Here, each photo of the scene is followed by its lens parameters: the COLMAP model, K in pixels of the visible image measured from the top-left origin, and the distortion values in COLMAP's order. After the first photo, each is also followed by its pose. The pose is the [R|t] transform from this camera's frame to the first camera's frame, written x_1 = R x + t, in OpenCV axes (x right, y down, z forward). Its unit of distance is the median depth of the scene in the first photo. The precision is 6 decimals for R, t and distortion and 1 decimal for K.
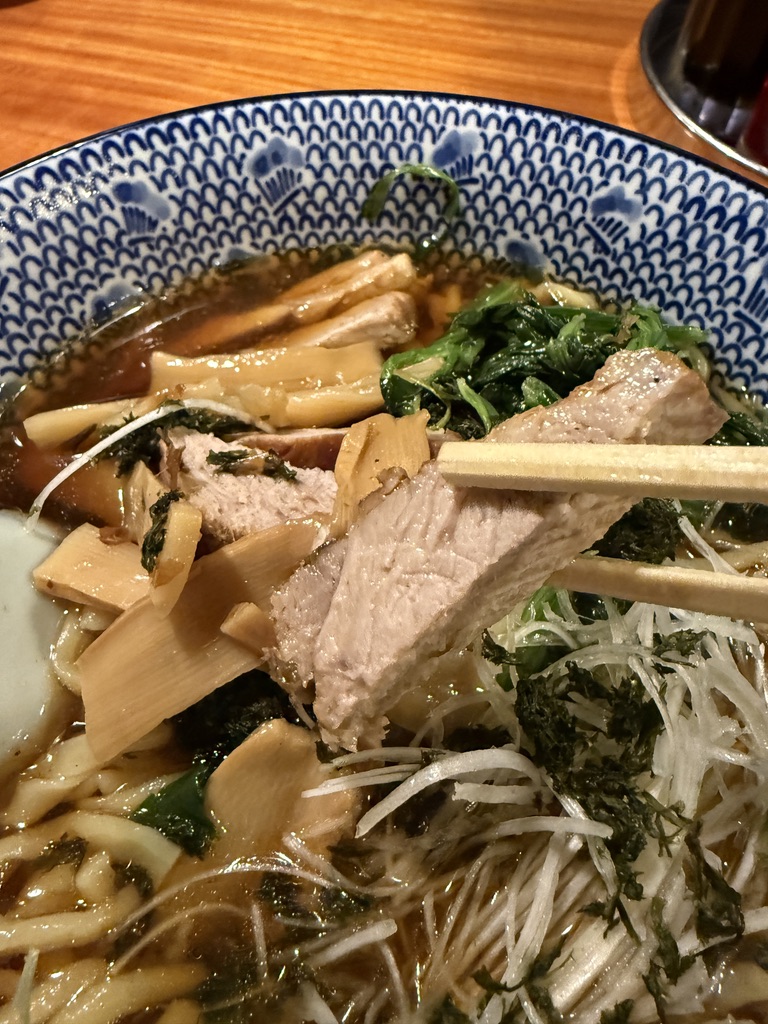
lens RADIAL K [[733.5, 0, 380.3], [0, 733.5, 373.5], [0, 0, 1]] dist [0.002275, -0.000552]
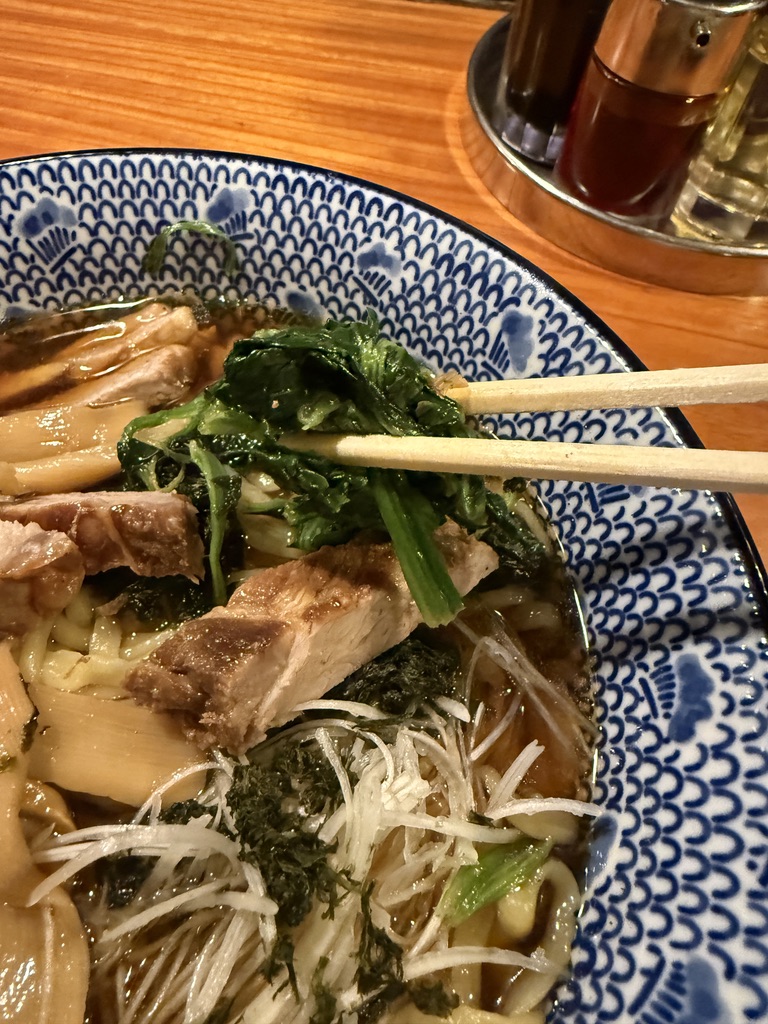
lens RADIAL K [[731.0, 0, 381.7], [0, 731.0, 371.3], [0, 0, 1]] dist [0.002558, -0.001983]
pose [[0.994564, -0.037688, 0.097065, 0.209455], [0.036269, 0.999208, 0.016338, -0.083993], [-0.097604, -0.012729, 0.995144, -0.043523]]
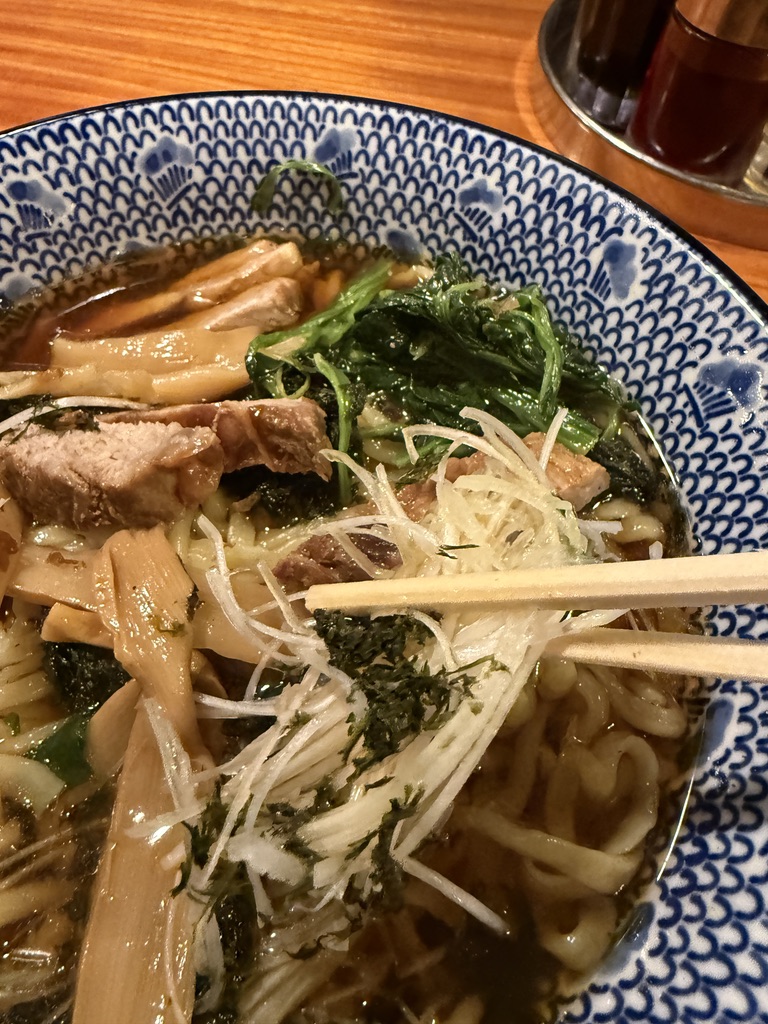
lens RADIAL K [[733.5, 0, 380.3], [0, 733.5, 373.5], [0, 0, 1]] dist [0.002275, -0.000552]
pose [[0.998130, -0.027326, 0.054688, 0.101218], [0.026162, 0.999418, 0.021893, 0.006680], [-0.055254, -0.020422, 0.998263, -0.086693]]
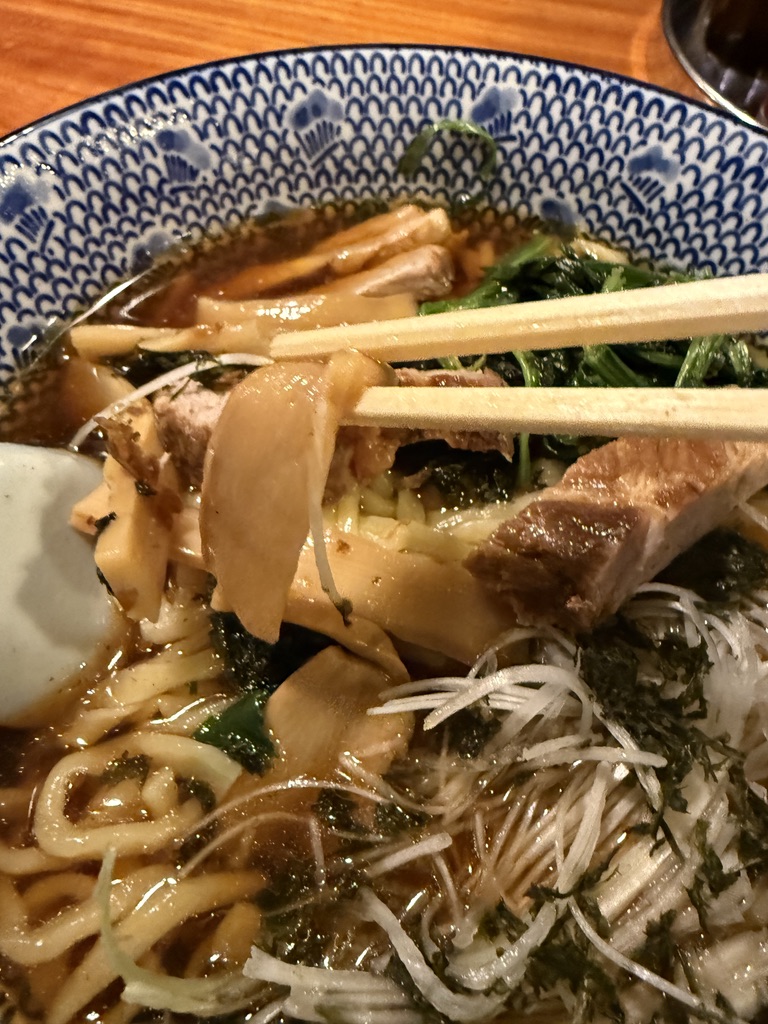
lens RADIAL K [[733.5, 0, 380.3], [0, 733.5, 373.5], [0, 0, 1]] dist [0.002275, -0.000552]
pose [[0.999726, 0.018929, 0.013756, -0.061569], [-0.019361, 0.999300, 0.032023, 0.032528], [-0.013140, -0.032281, 0.999392, -0.016540]]
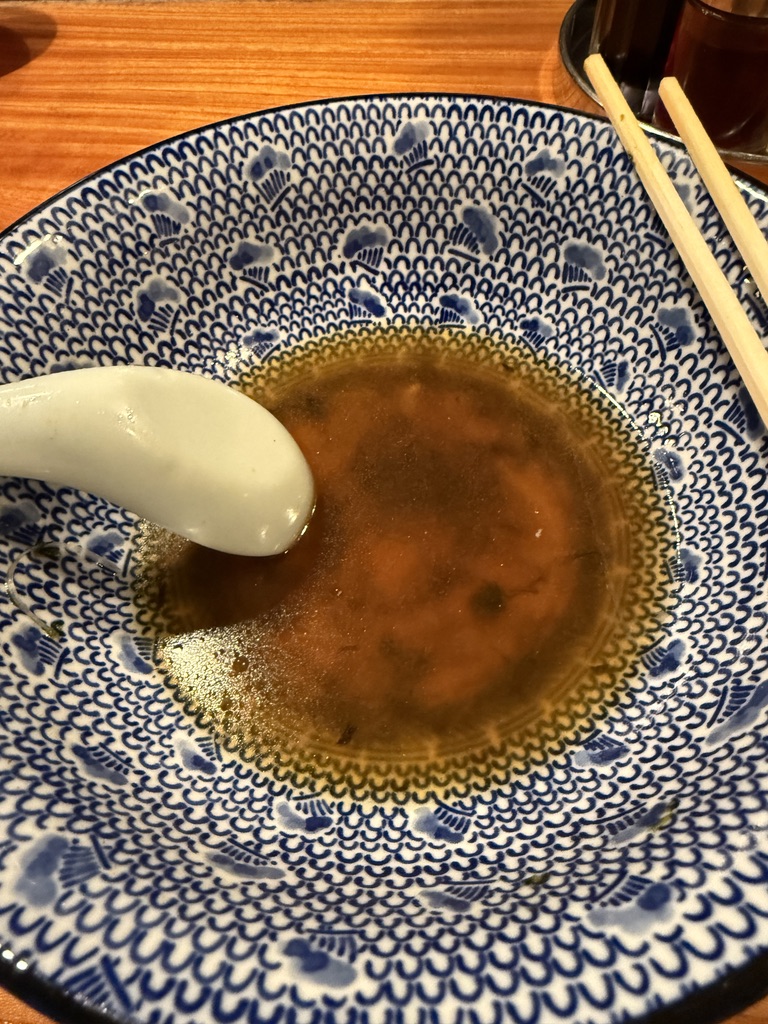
lens RADIAL K [[729.6, 0, 382.8], [0, 729.6, 439.4], [0, 0, 1]] dist [-0.001385, 0.004156]
pose [[0.990997, -0.131832, 0.023368, -0.041043], [0.131123, 0.990922, 0.029664, 0.155023], [-0.027066, -0.026333, 0.999287, -0.239325]]
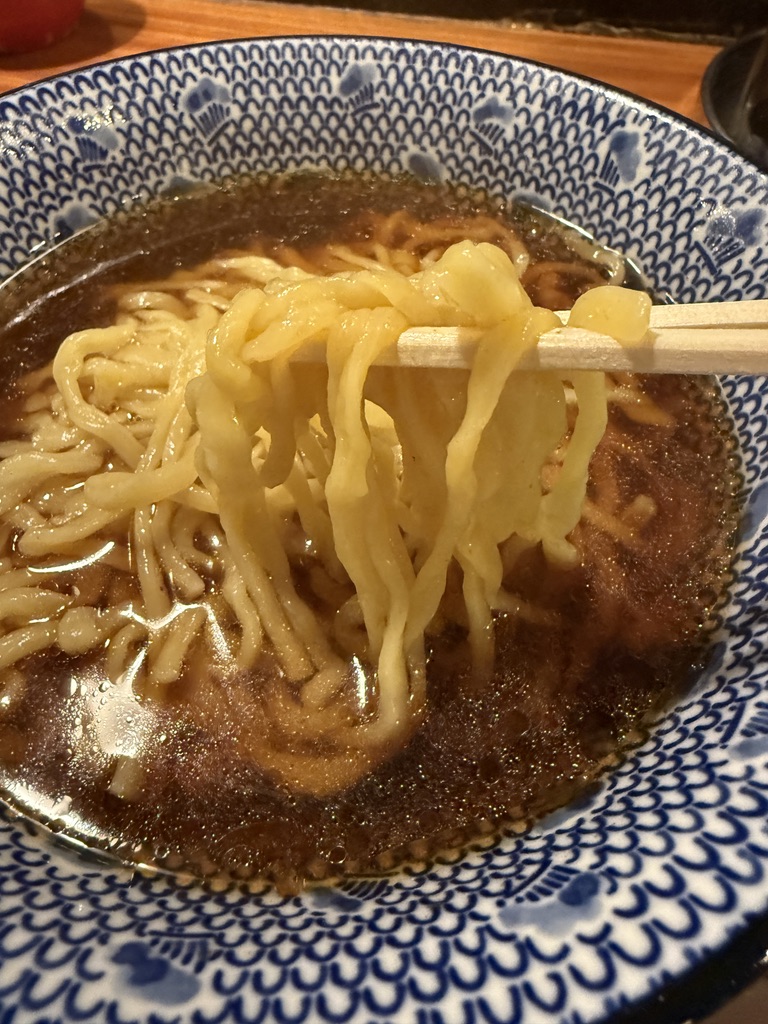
lens RADIAL K [[733.5, 0, 380.3], [0, 733.5, 373.5], [0, 0, 1]] dist [0.002275, -0.000552]
pose [[0.993062, -0.087175, 0.078914, 0.002721], [0.092164, 0.993815, -0.061953, 0.248744], [-0.073025, 0.068797, 0.994954, -0.159239]]
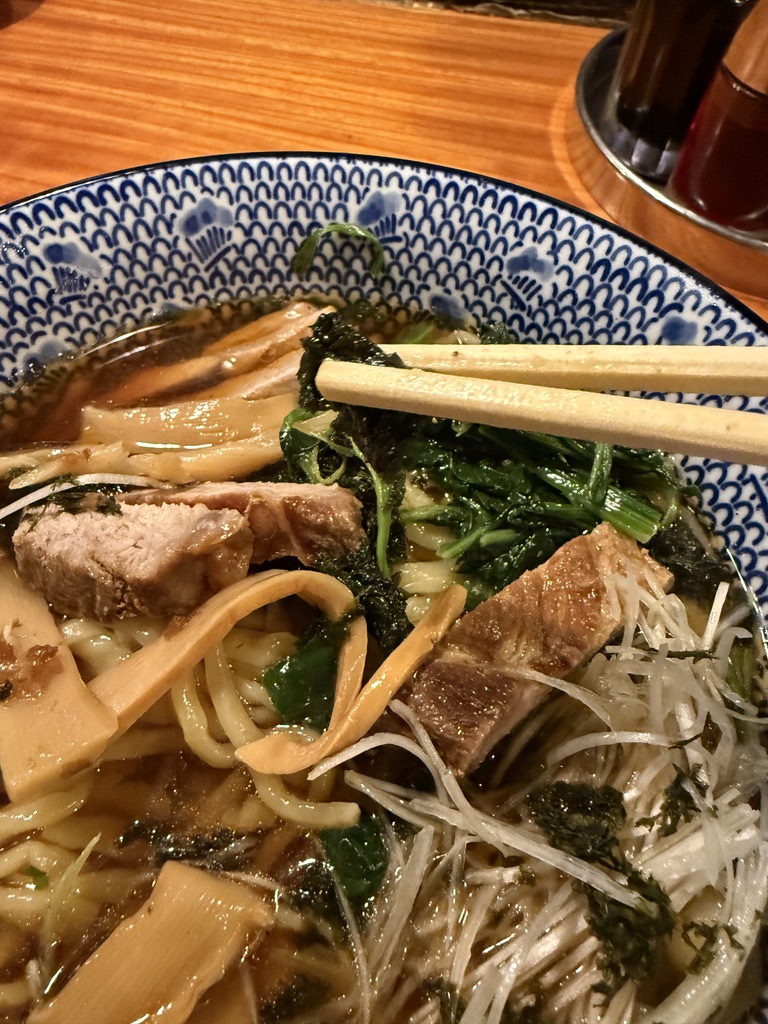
lens RADIAL K [[733.5, 0, 380.3], [0, 733.5, 373.5], [0, 0, 1]] dist [0.002275, -0.000552]
pose [[0.999334, -0.006546, 0.035908, 0.065417], [0.006952, 0.999913, -0.011197, -0.060454], [-0.035831, 0.011439, 0.999292, -0.040953]]
